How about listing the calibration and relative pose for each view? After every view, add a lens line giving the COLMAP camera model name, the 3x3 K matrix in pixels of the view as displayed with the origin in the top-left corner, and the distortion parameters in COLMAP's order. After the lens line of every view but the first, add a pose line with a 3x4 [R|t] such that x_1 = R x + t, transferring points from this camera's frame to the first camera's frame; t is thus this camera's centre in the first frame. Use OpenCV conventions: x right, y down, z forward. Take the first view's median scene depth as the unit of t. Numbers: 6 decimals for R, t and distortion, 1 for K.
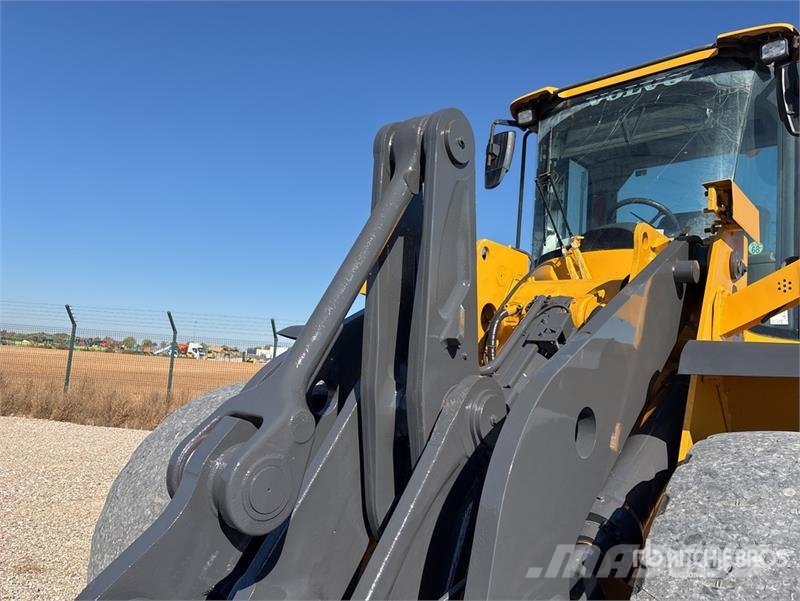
lens RADIAL K [[605.3, 0, 407.3], [0, 605.3, 303.3], [0, 0, 1]] dist [0.065202, -0.073761]
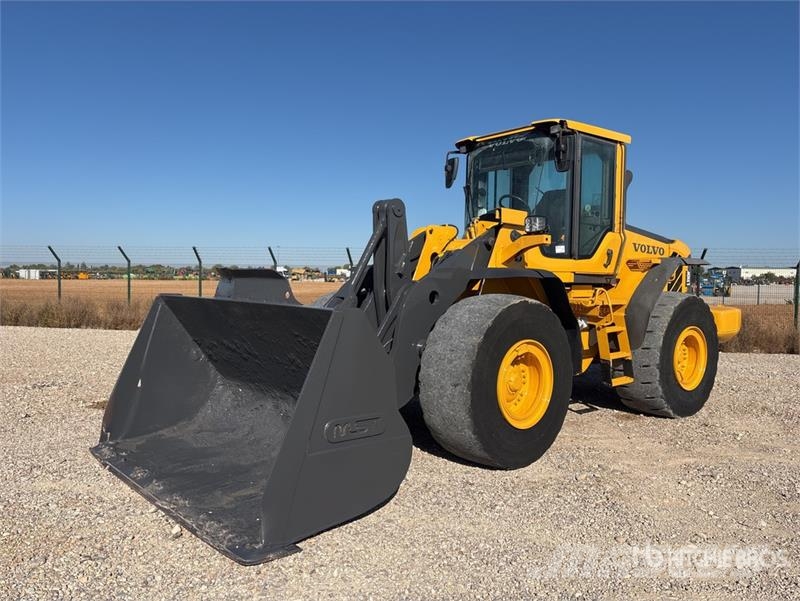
lens RADIAL K [[604.5, 0, 400.4], [0, 604.5, 309.2], [0, 0, 1]] dist [0.030590, -0.060153]
pose [[0.988534, -0.054134, -0.140961, 0.294121], [0.075062, 0.986185, 0.147662, -0.125974], [0.131020, -0.156550, 0.978941, -1.228503]]
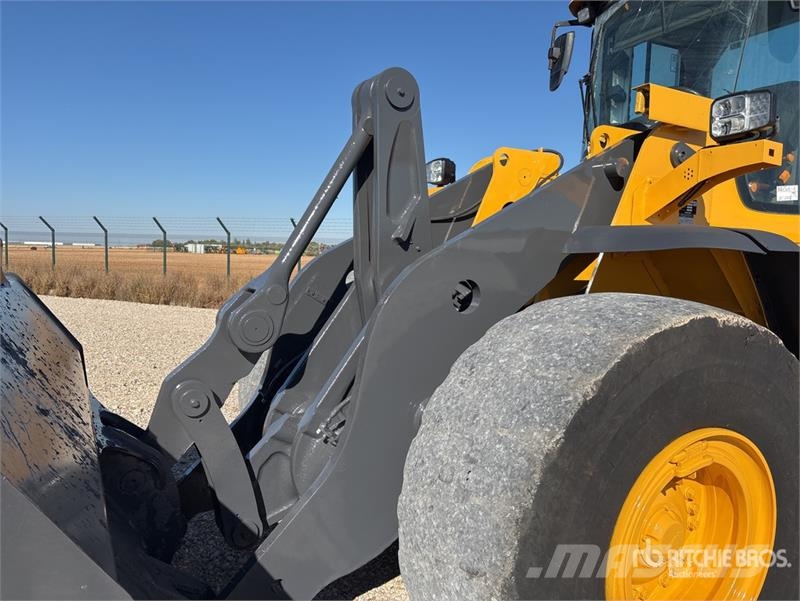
lens RADIAL K [[604.5, 0, 400.4], [0, 604.5, 309.2], [0, 0, 1]] dist [0.030590, -0.060153]
pose [[0.928897, -0.014374, -0.370060, 0.341983], [0.080617, 0.983132, 0.164172, -0.005974], [0.361458, -0.182332, 0.914387, -0.198164]]
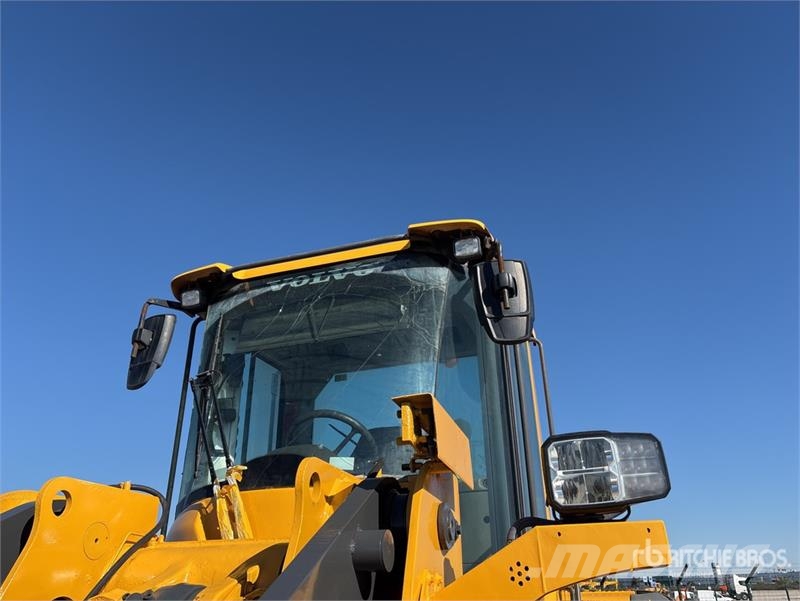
lens RADIAL K [[602.7, 0, 400.0], [0, 602.7, 300.5], [0, 0, 1]] dist [0.087048, -0.133146]
pose [[0.910492, 0.098093, 0.401724, 0.153864], [0.037541, 0.947840, -0.316529, -0.063313], [-0.411819, 0.303279, 0.859318, 0.289497]]
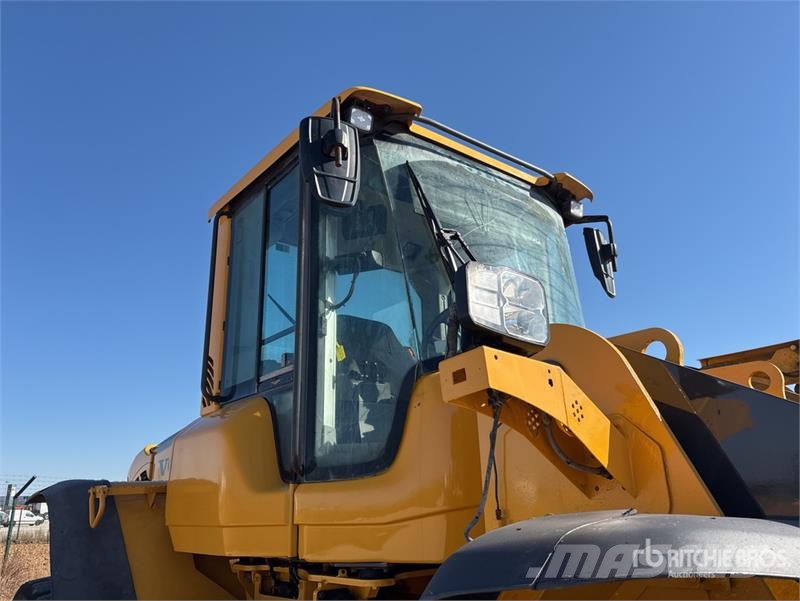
lens RADIAL K [[604.5, 0, 400.4], [0, 604.5, 309.2], [0, 0, 1]] dist [0.030590, -0.060153]
pose [[0.138856, 0.223515, 0.964759, -0.424877], [-0.068417, 0.974034, -0.215817, 0.015513], [-0.987946, -0.036039, 0.150542, 1.057422]]
